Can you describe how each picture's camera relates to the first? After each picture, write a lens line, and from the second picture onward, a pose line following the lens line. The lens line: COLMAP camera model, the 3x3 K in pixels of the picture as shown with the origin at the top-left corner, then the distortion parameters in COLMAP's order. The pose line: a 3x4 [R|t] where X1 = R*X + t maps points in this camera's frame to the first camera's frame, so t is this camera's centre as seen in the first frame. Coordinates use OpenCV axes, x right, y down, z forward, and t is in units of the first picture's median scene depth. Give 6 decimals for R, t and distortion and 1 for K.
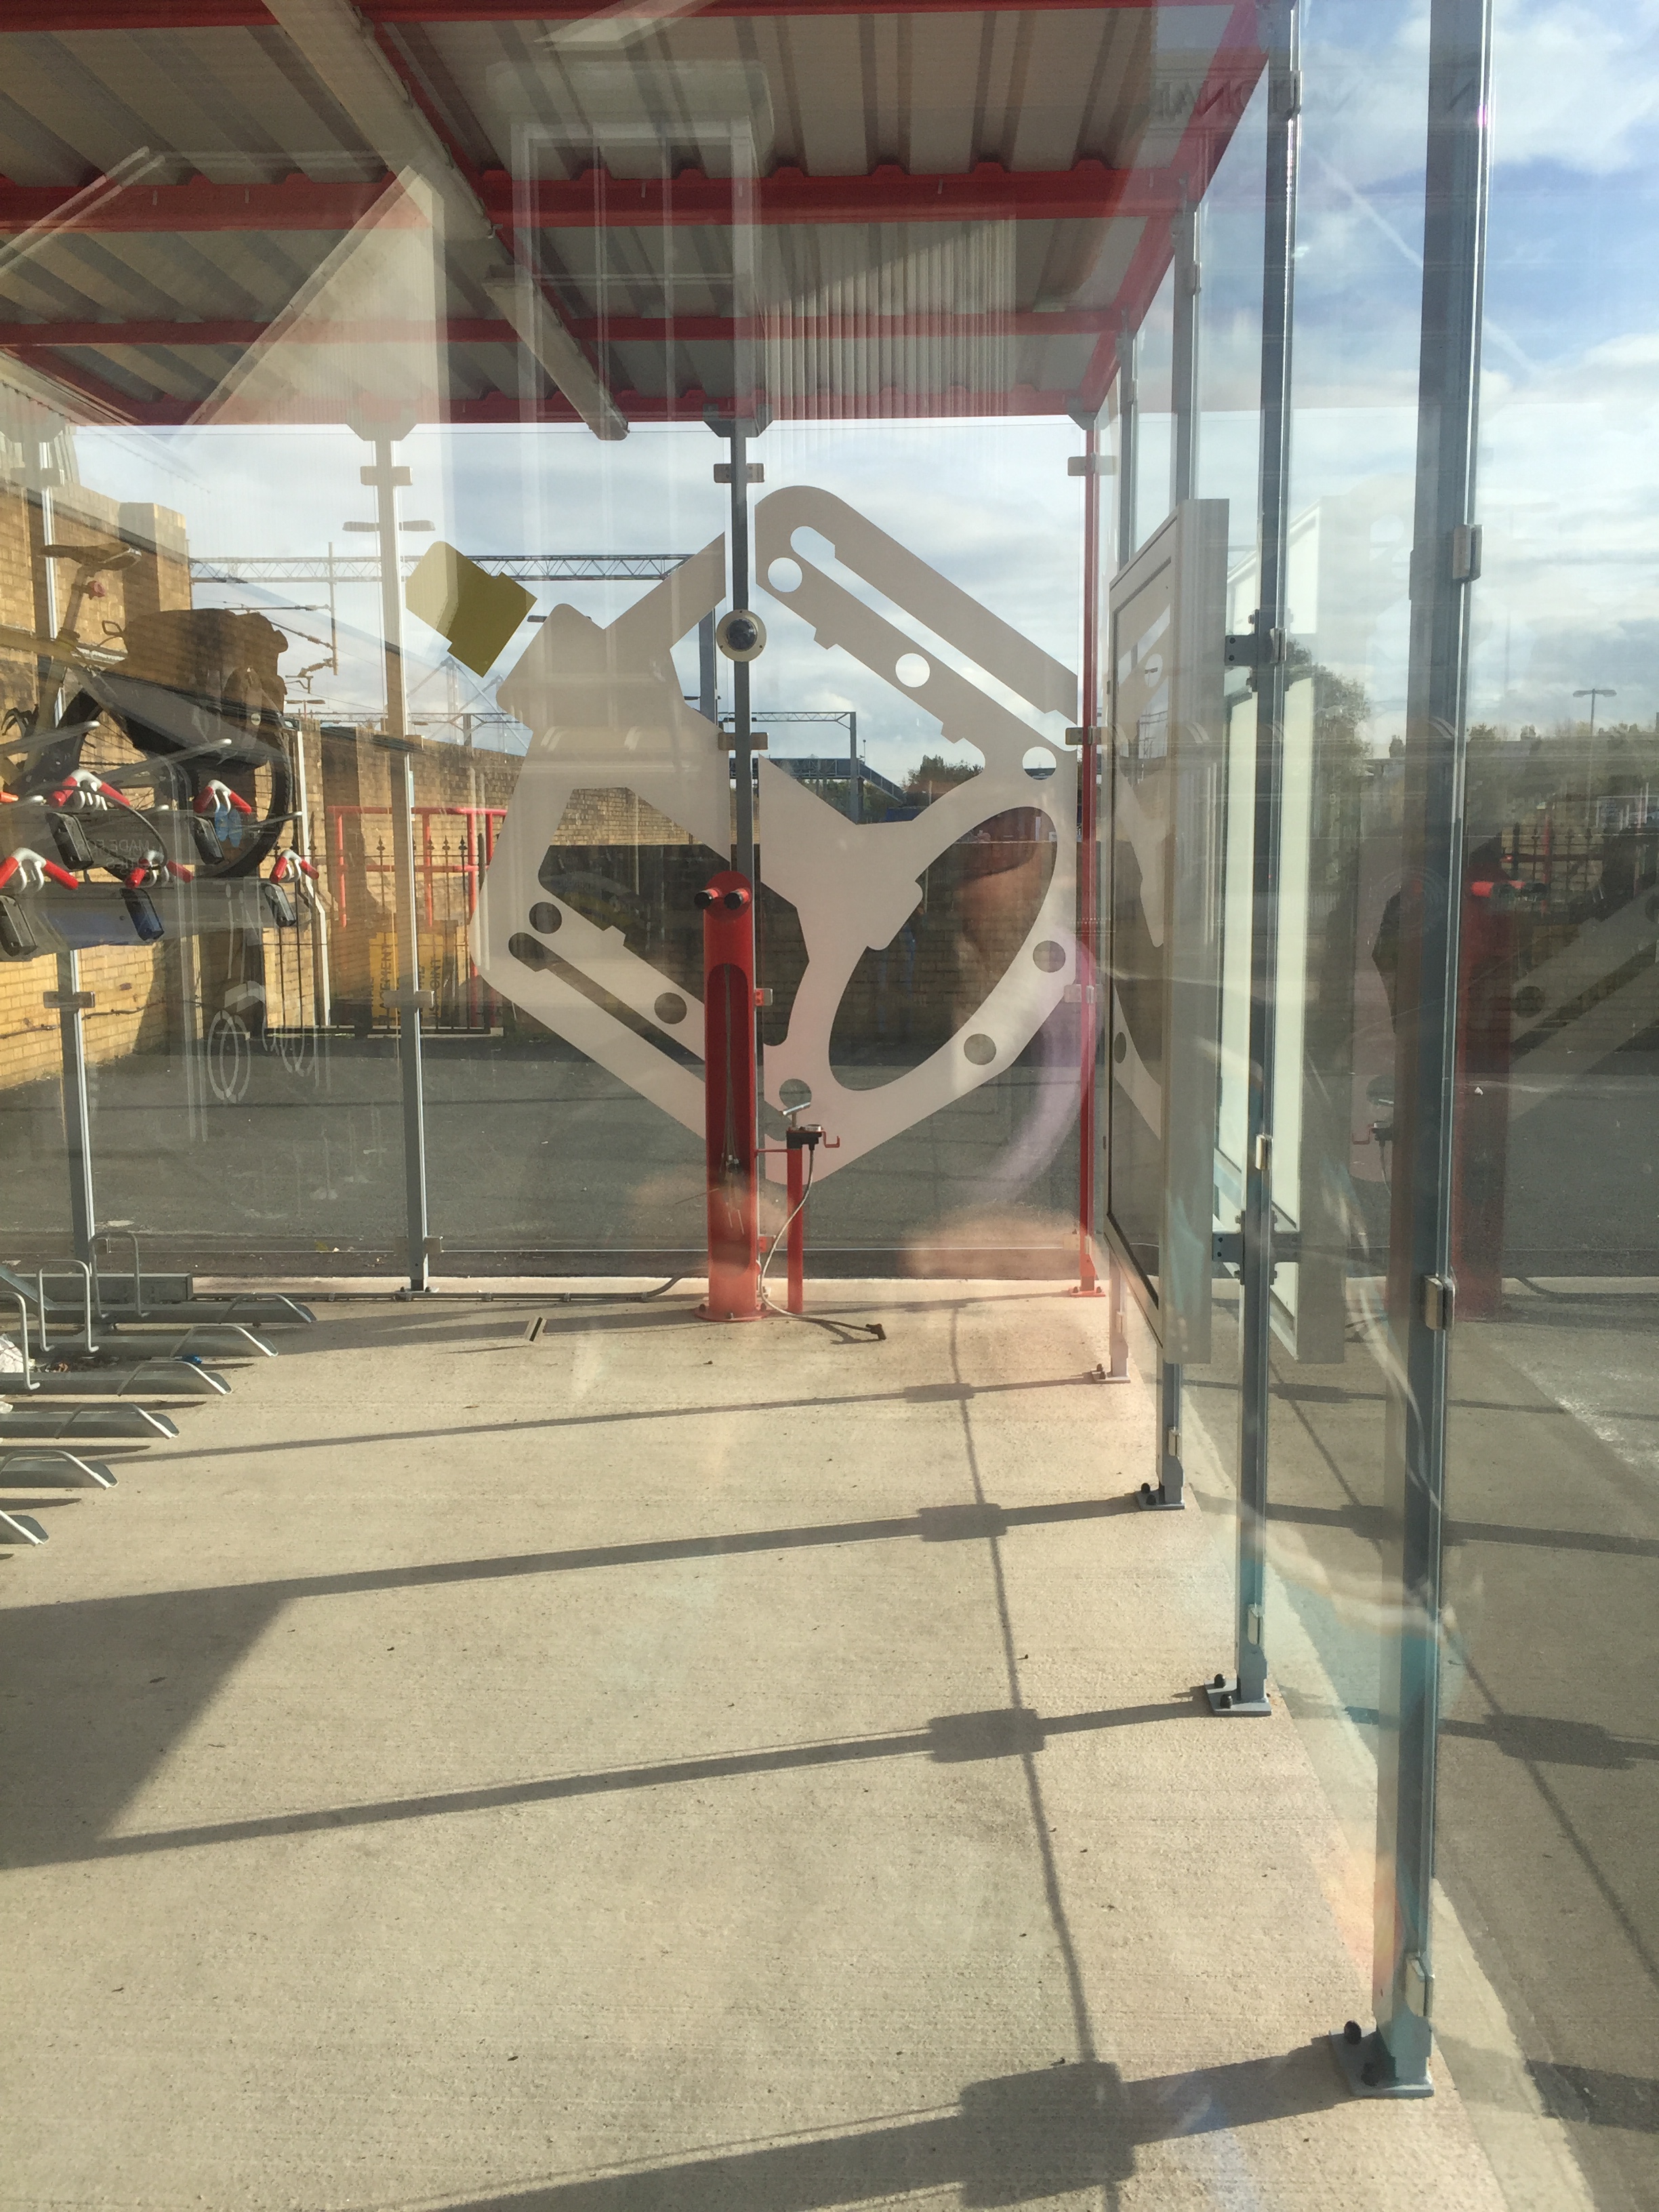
lens RADIAL K [[1870.3, 0, 830.0], [0, 1870.3, 1106.4], [0, 0, 1]] dist [0.074835, 0.001615]
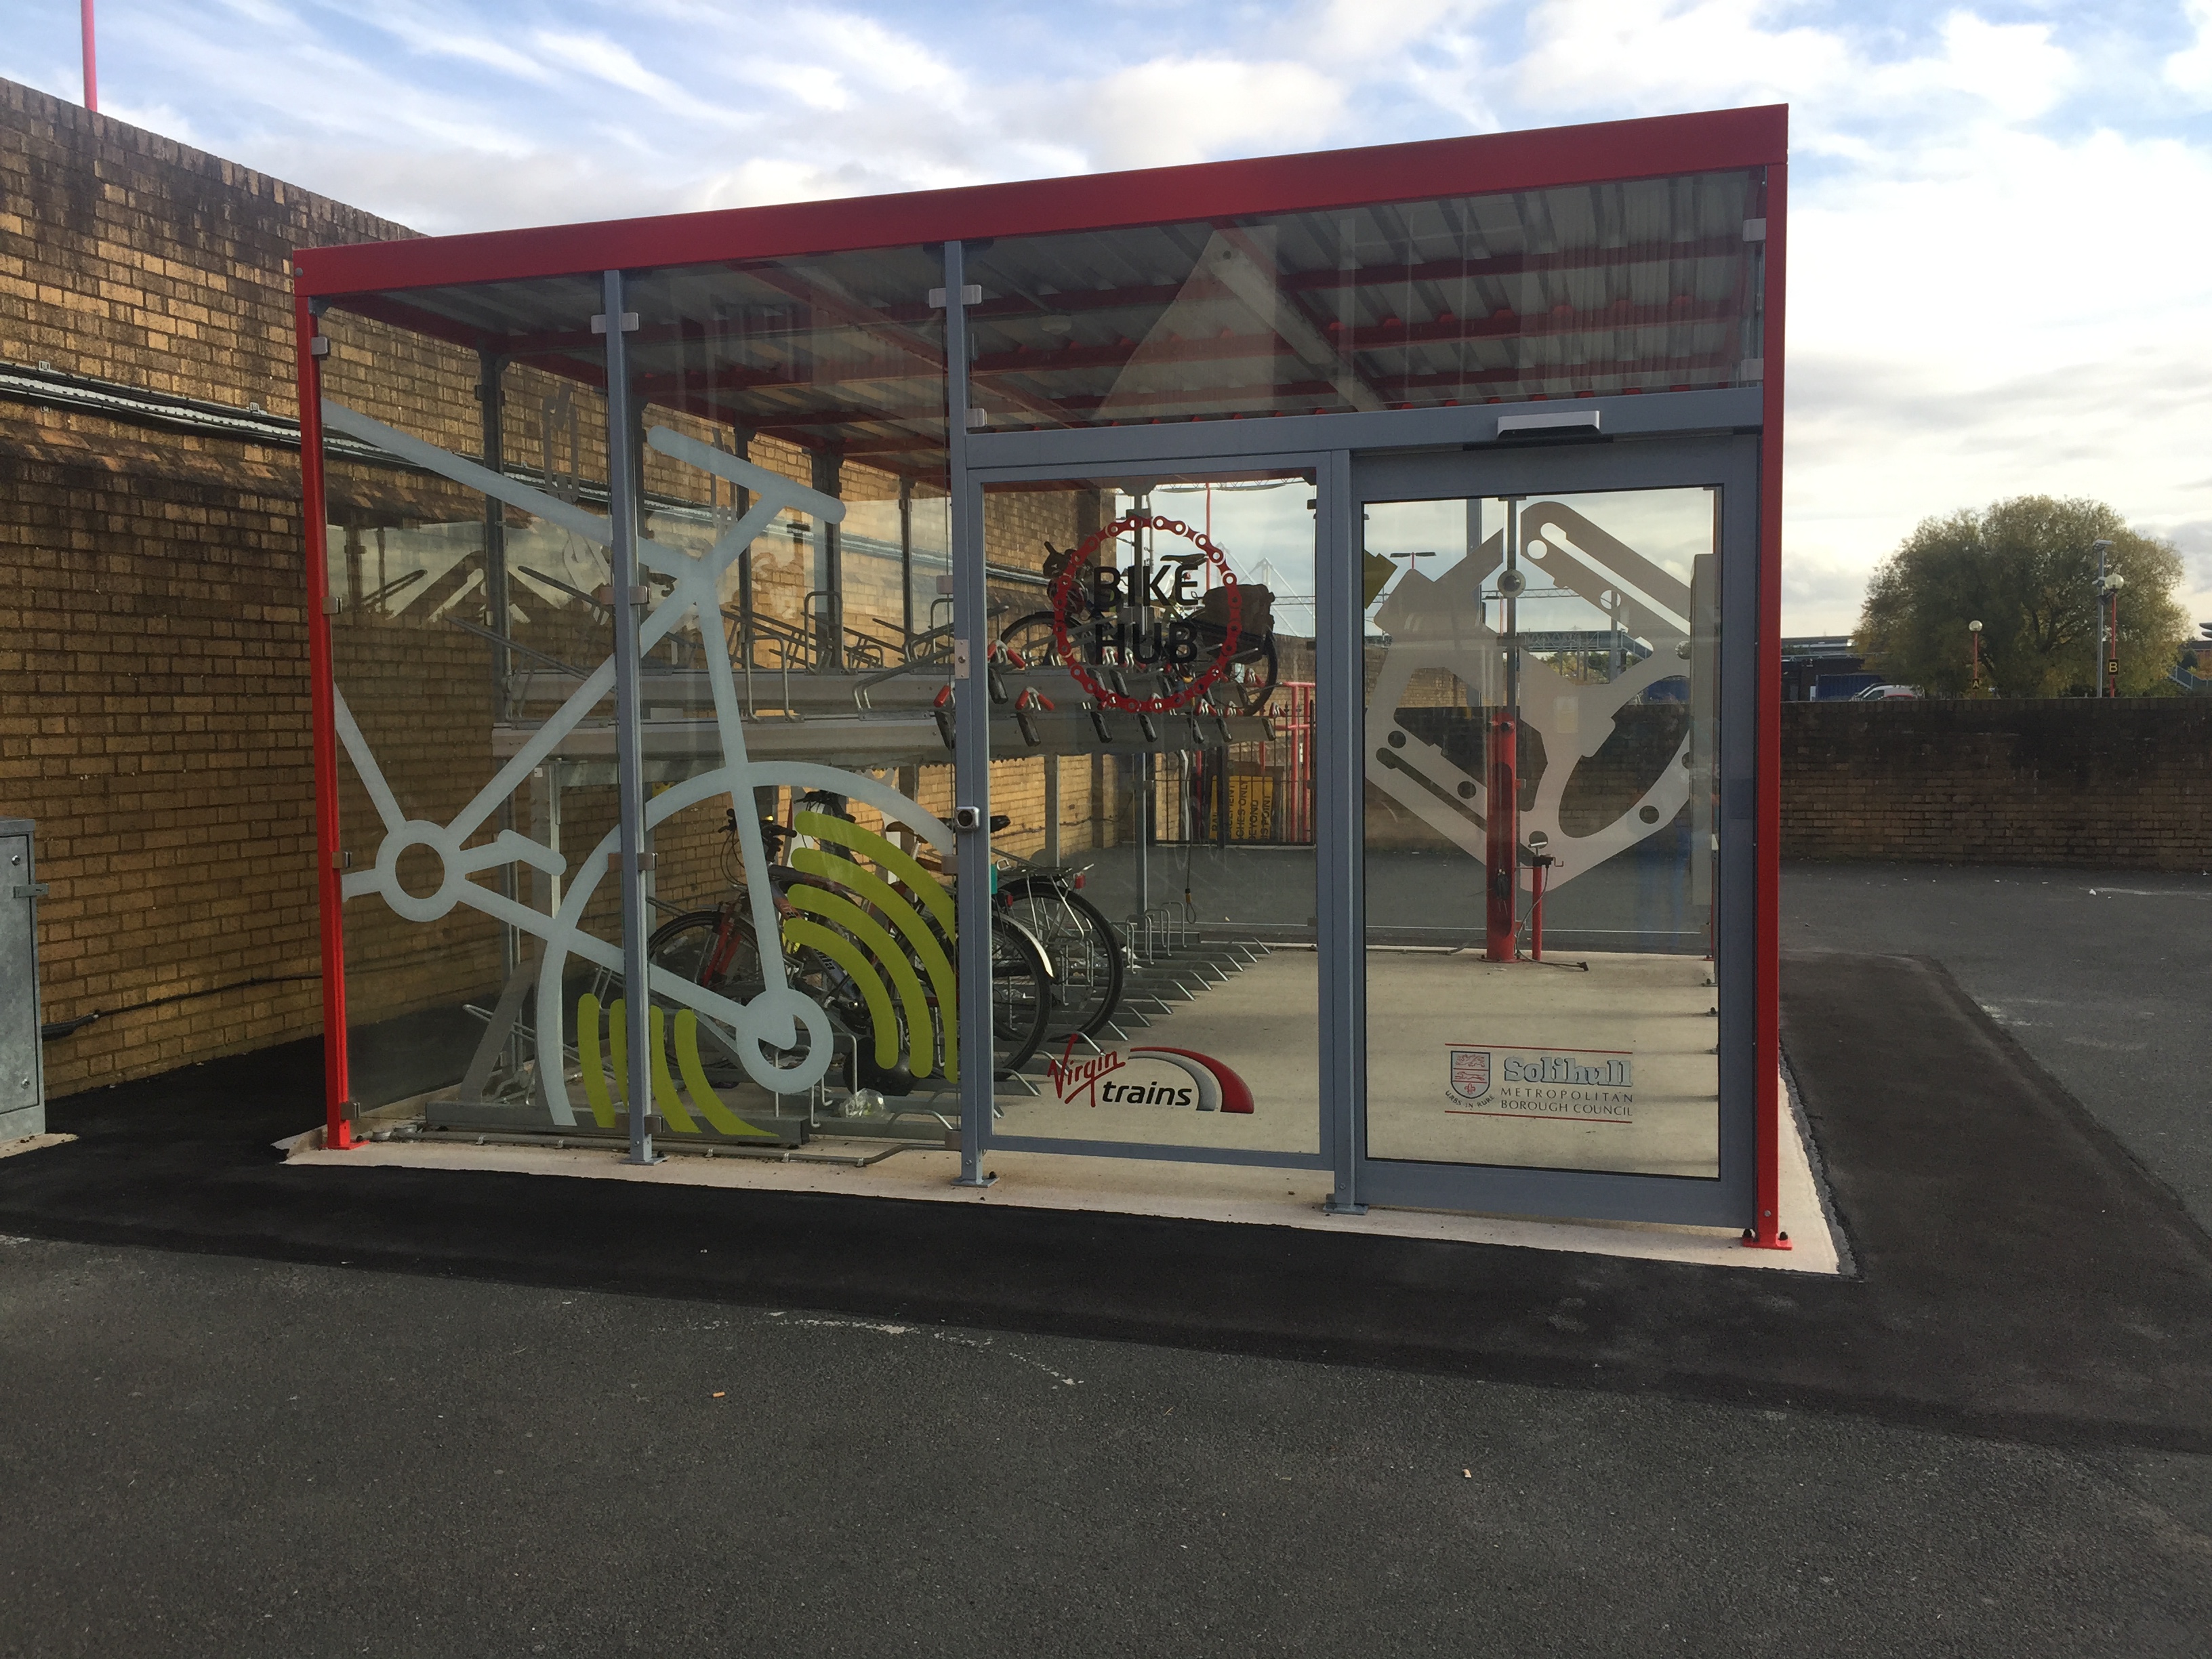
lens RADIAL K [[1870.3, 0, 1100.8], [0, 1870.3, 826.3], [0, 0, 1]] dist [0.074835, 0.001615]
pose [[0.966458, 0.012105, -0.256540, 0.037005], [-0.032732, 0.996548, -0.076288, 0.130687], [0.254731, 0.082126, 0.963518, -0.811957]]
